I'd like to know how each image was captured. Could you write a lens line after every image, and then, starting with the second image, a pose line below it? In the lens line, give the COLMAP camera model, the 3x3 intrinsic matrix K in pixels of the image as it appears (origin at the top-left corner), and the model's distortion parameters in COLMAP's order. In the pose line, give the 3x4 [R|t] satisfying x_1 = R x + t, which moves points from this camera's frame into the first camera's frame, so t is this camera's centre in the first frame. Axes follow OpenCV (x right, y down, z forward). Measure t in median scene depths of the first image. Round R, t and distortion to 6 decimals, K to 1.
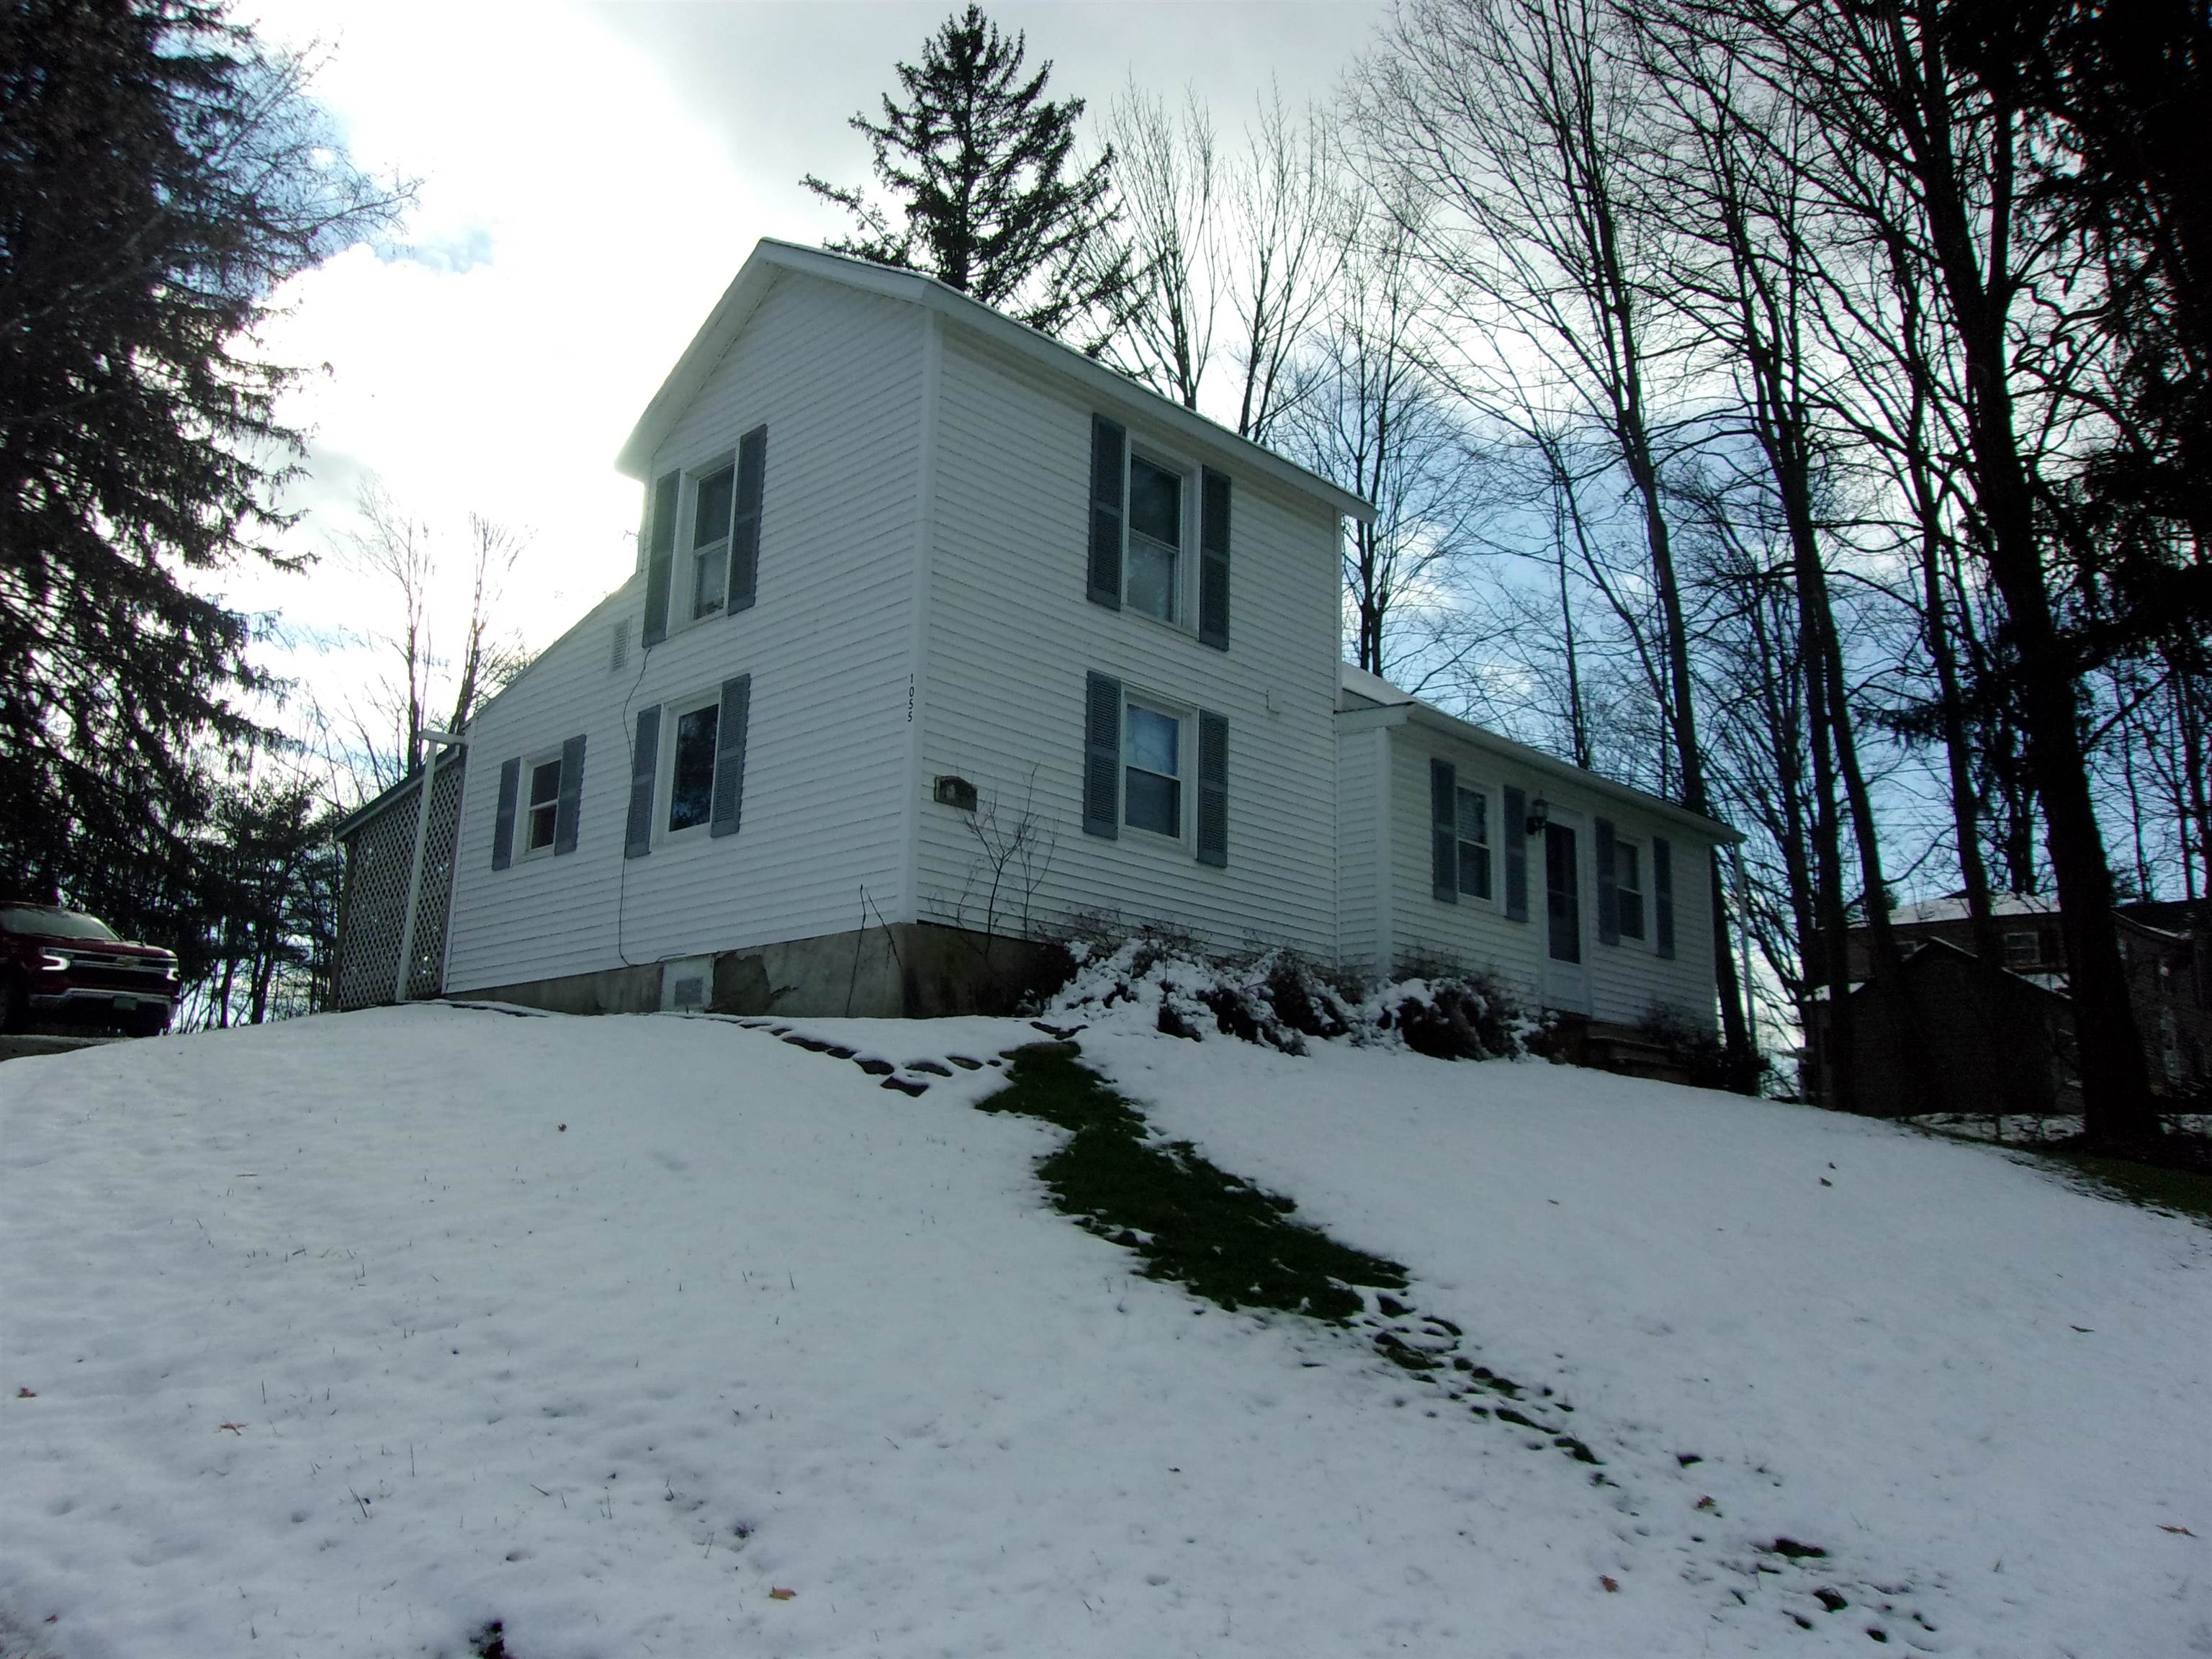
lens RADIAL K [[1720.9, 0, 1106.0], [0, 1720.9, 827.2], [0, 0, 1]] dist [0.012722, 0.009944]
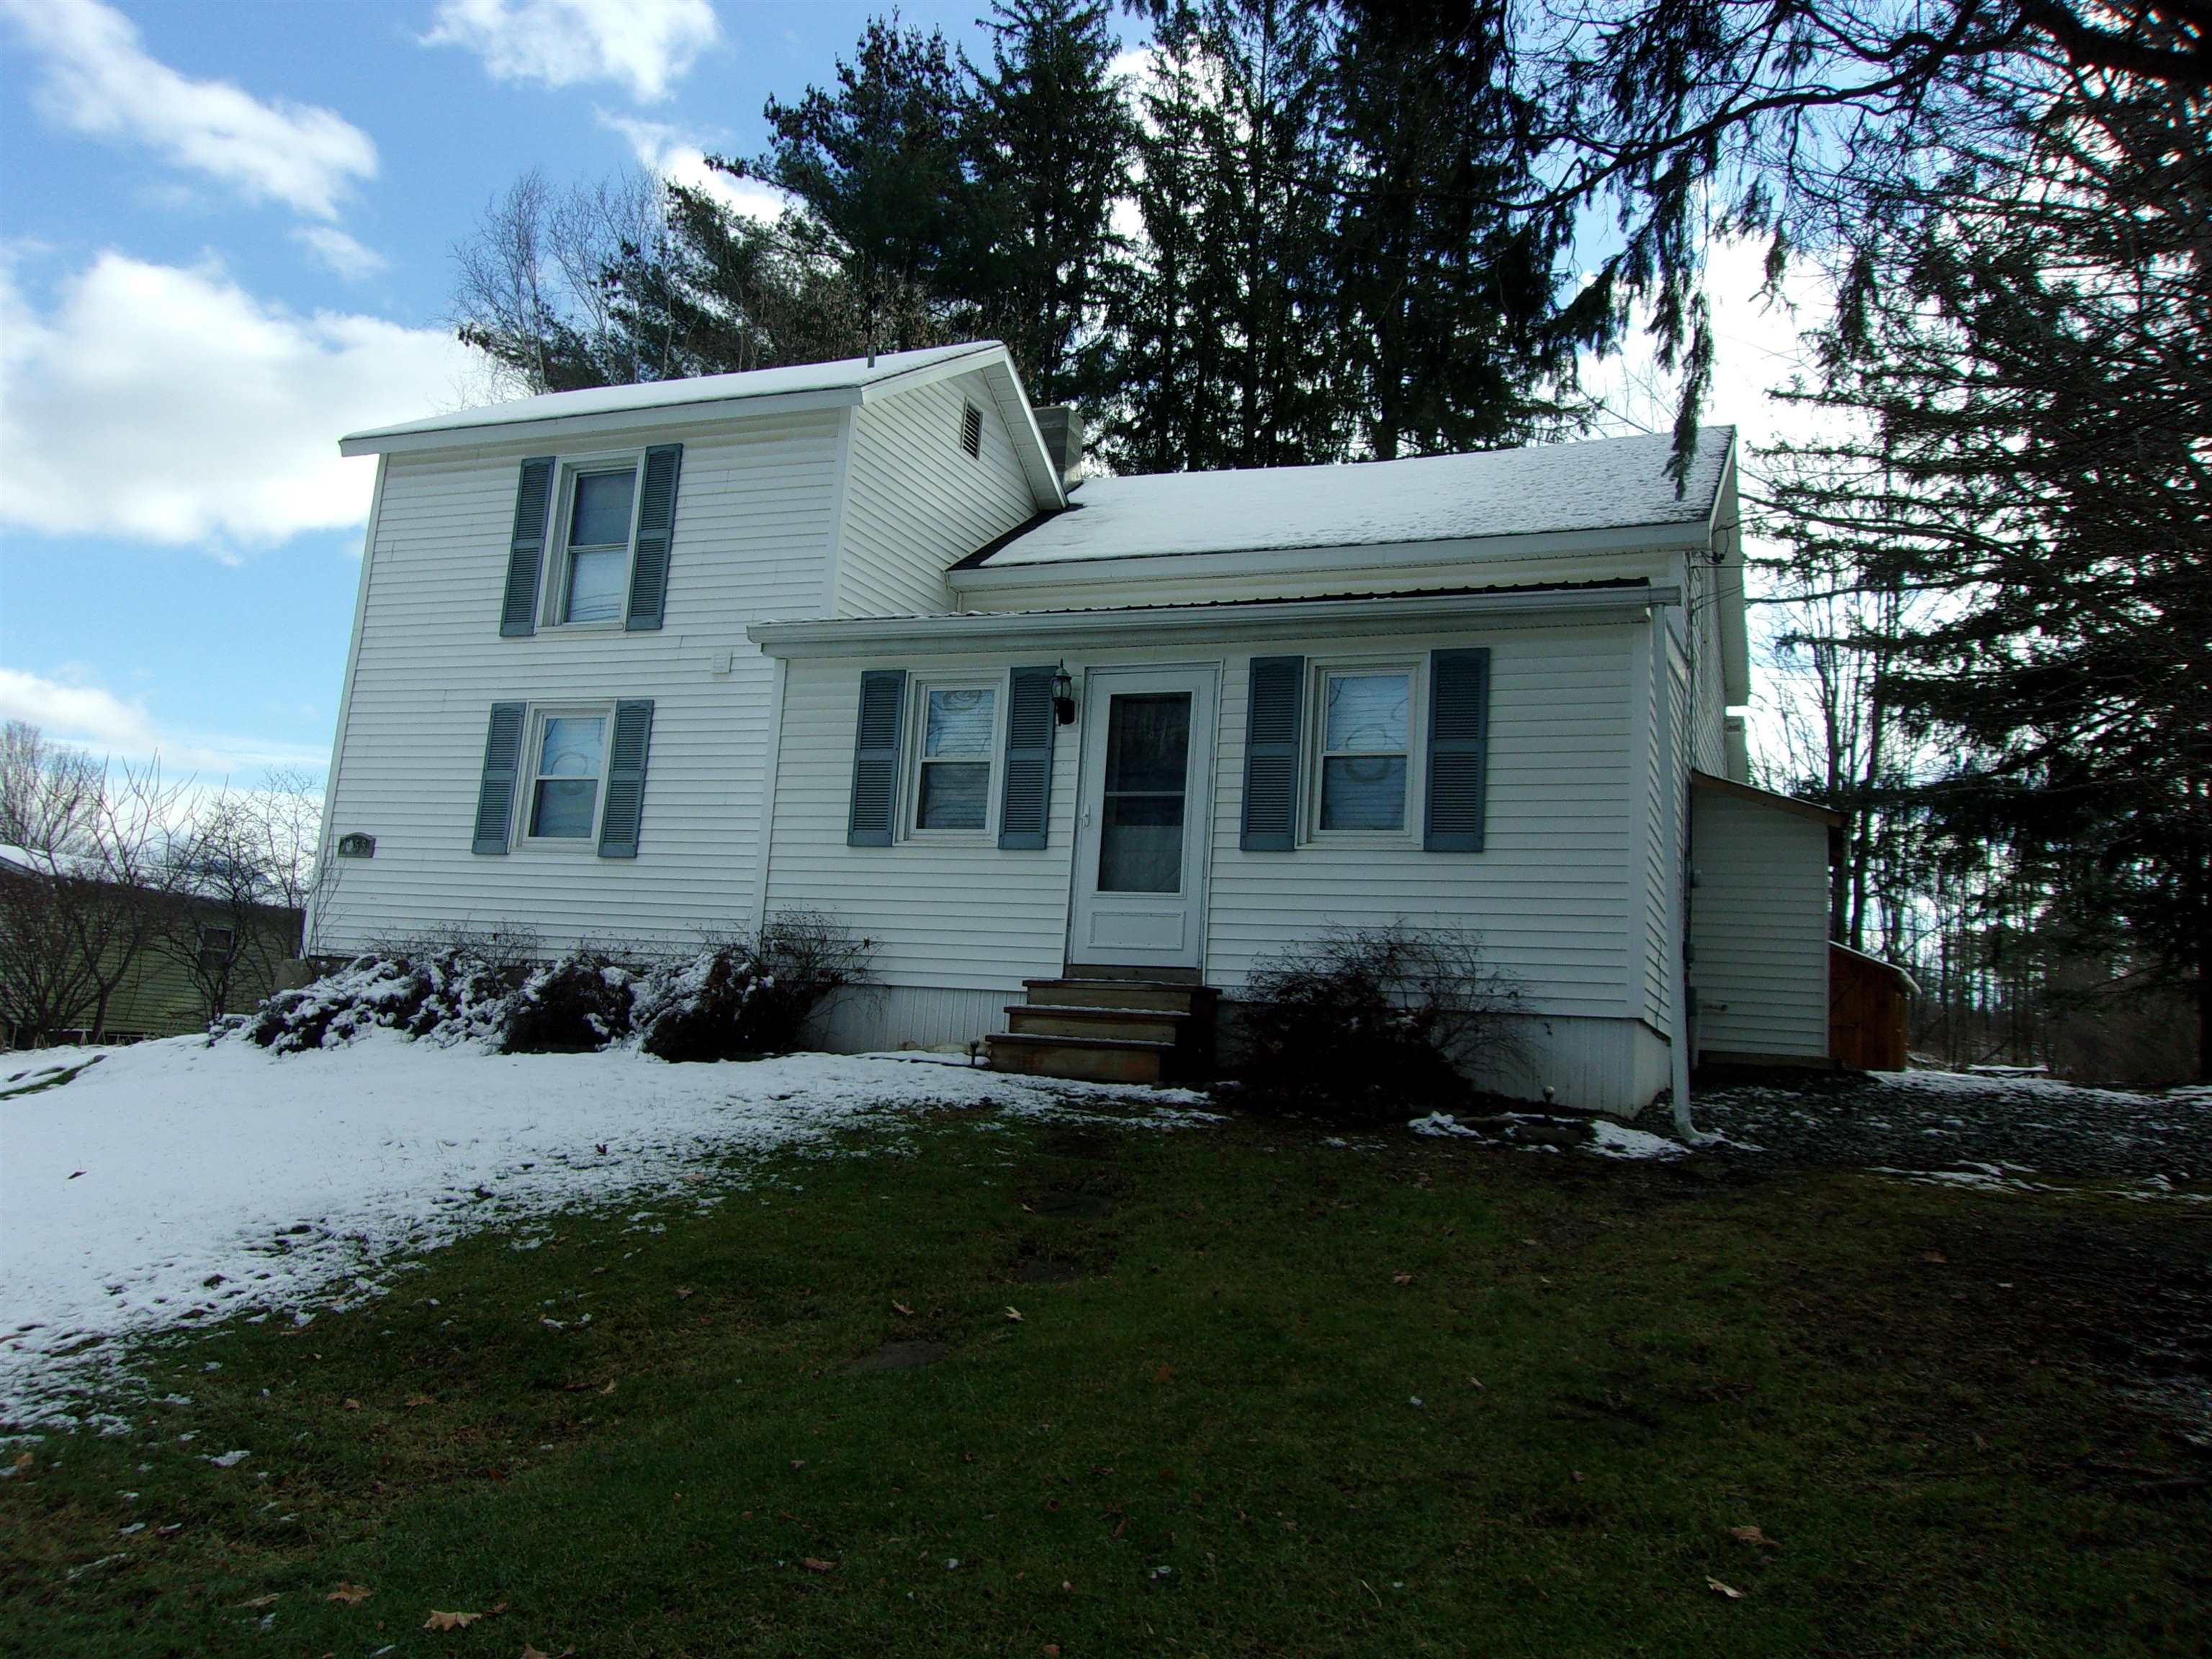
lens RADIAL K [[1720.9, 0, 1105.5], [0, 1720.9, 826.9], [0, 0, 1]] dist [0.012722, 0.009944]
pose [[0.394999, -0.130828, -0.909318, 1.050144], [0.157202, 0.984835, -0.073406, 0.118783], [0.905131, -0.113952, 0.409576, 0.836015]]
